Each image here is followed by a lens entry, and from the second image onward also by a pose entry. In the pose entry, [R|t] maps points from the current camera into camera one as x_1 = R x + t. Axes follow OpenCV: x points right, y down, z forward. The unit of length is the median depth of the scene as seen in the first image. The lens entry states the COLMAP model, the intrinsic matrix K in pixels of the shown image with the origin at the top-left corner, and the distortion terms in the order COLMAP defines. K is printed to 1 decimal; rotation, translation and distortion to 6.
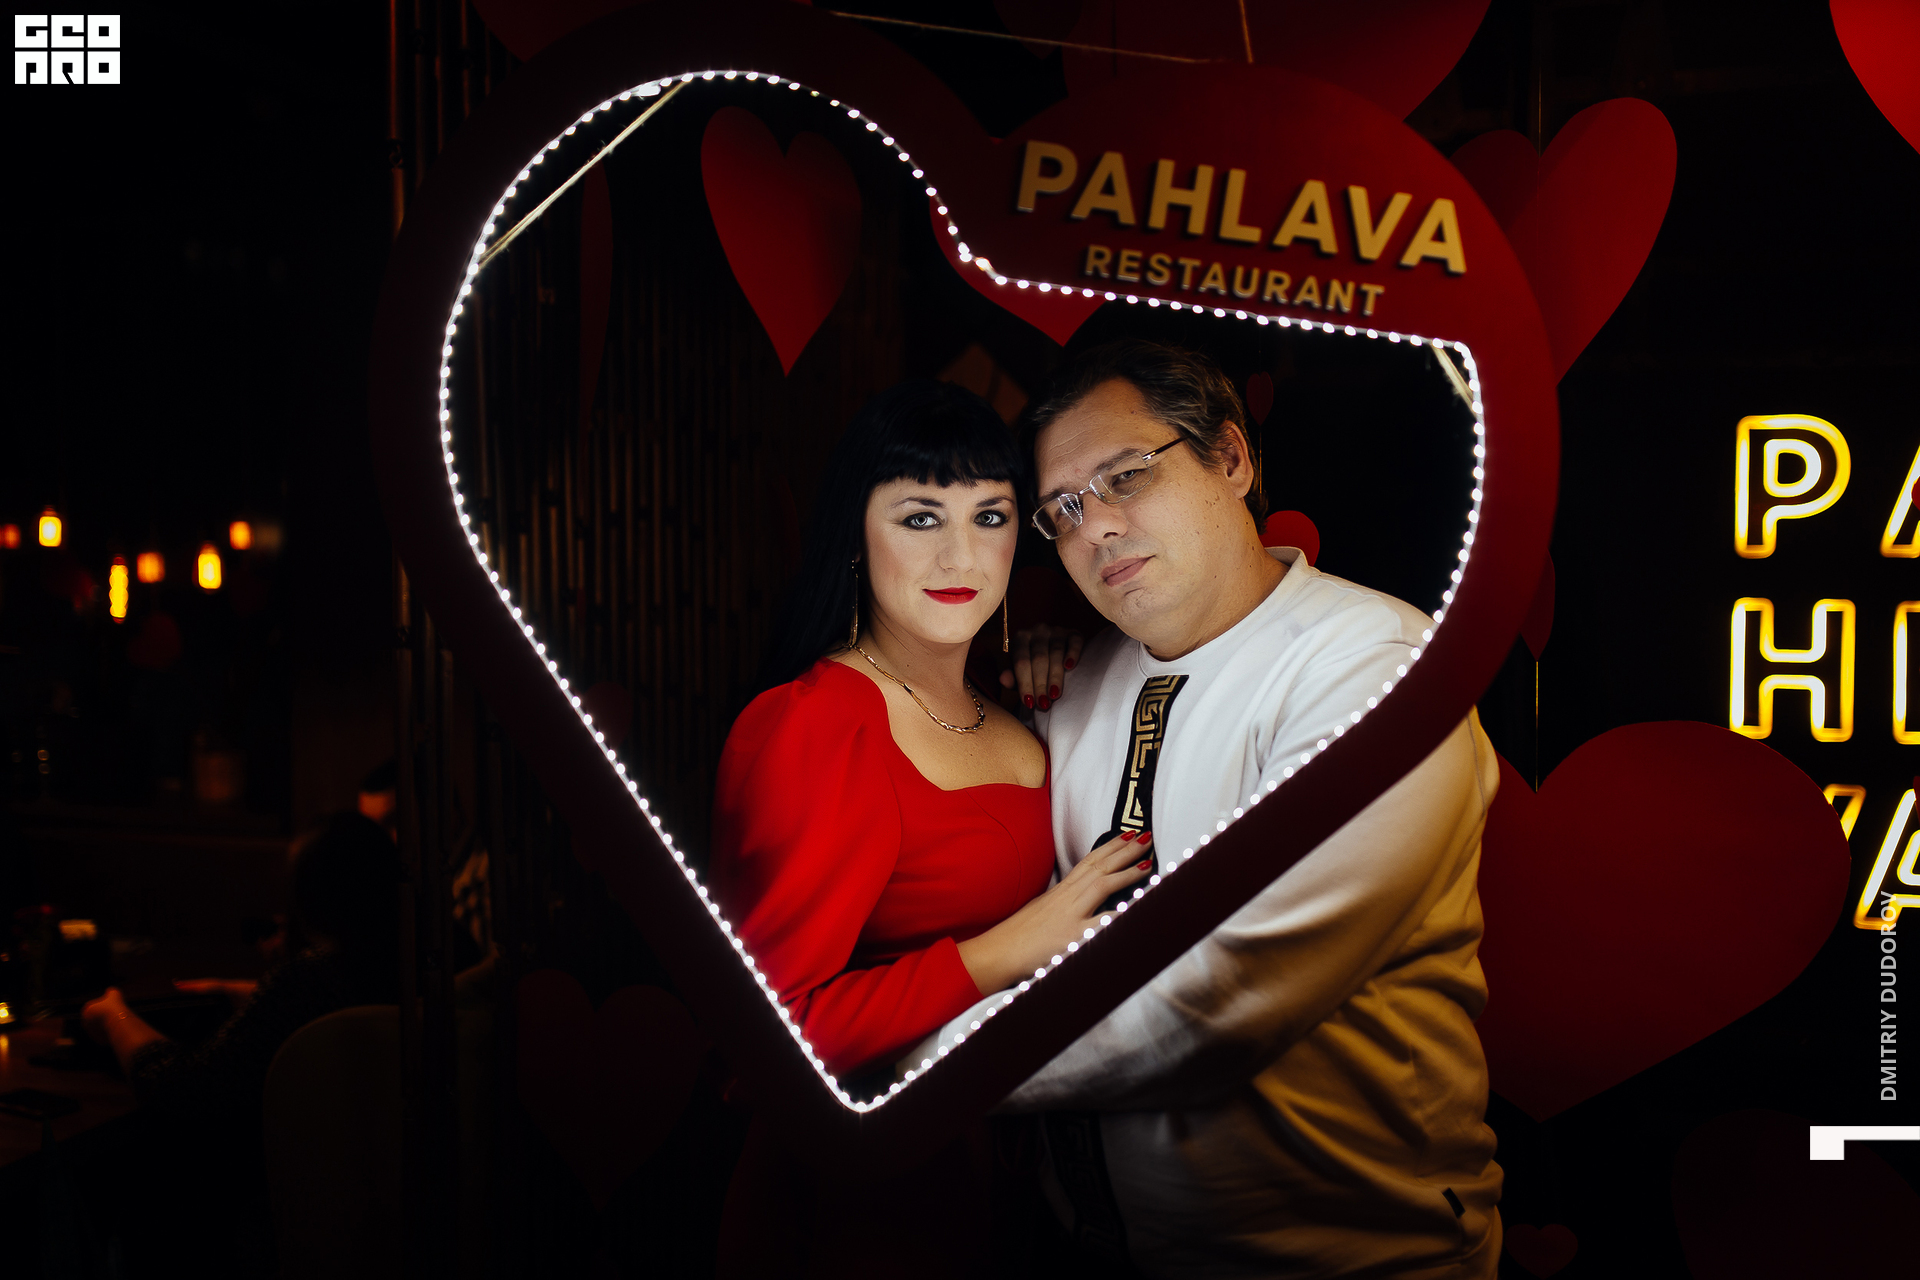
lens RADIAL K [[1962.8, 0, 920.1], [0, 1962.8, 634.8], [0, 0, 1]] dist [0.006997, -0.001874]
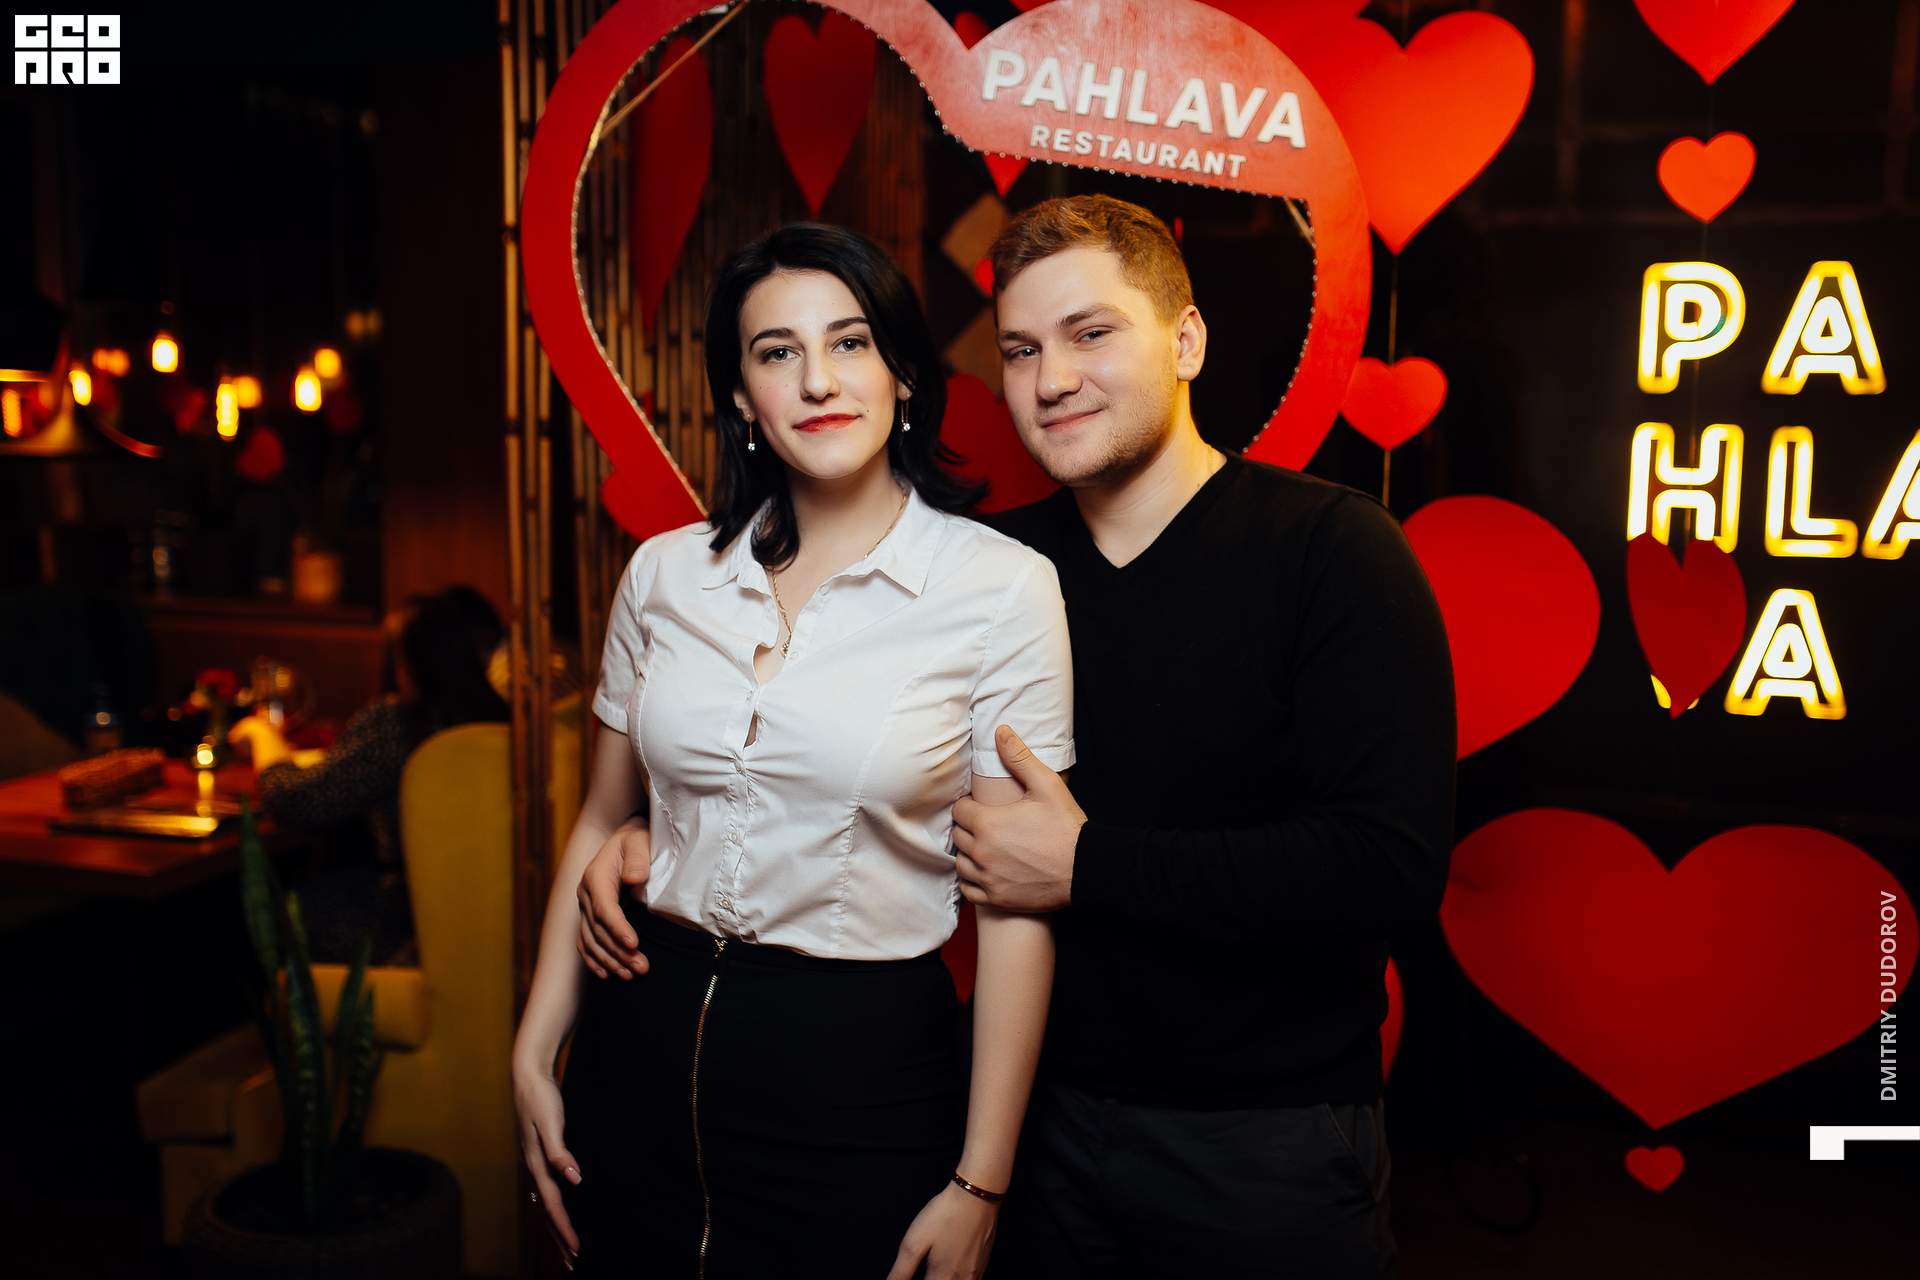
lens RADIAL K [[1894.2, 0, 889.9], [0, 1894.2, 632.4], [0, 0, 1]] dist [-0.001796, -0.005810]
pose [[0.999430, 0.014590, -0.030429, 0.030757], [-0.012022, 0.996484, 0.082921, 0.049676], [0.031532, -0.082508, 0.996091, -0.368552]]
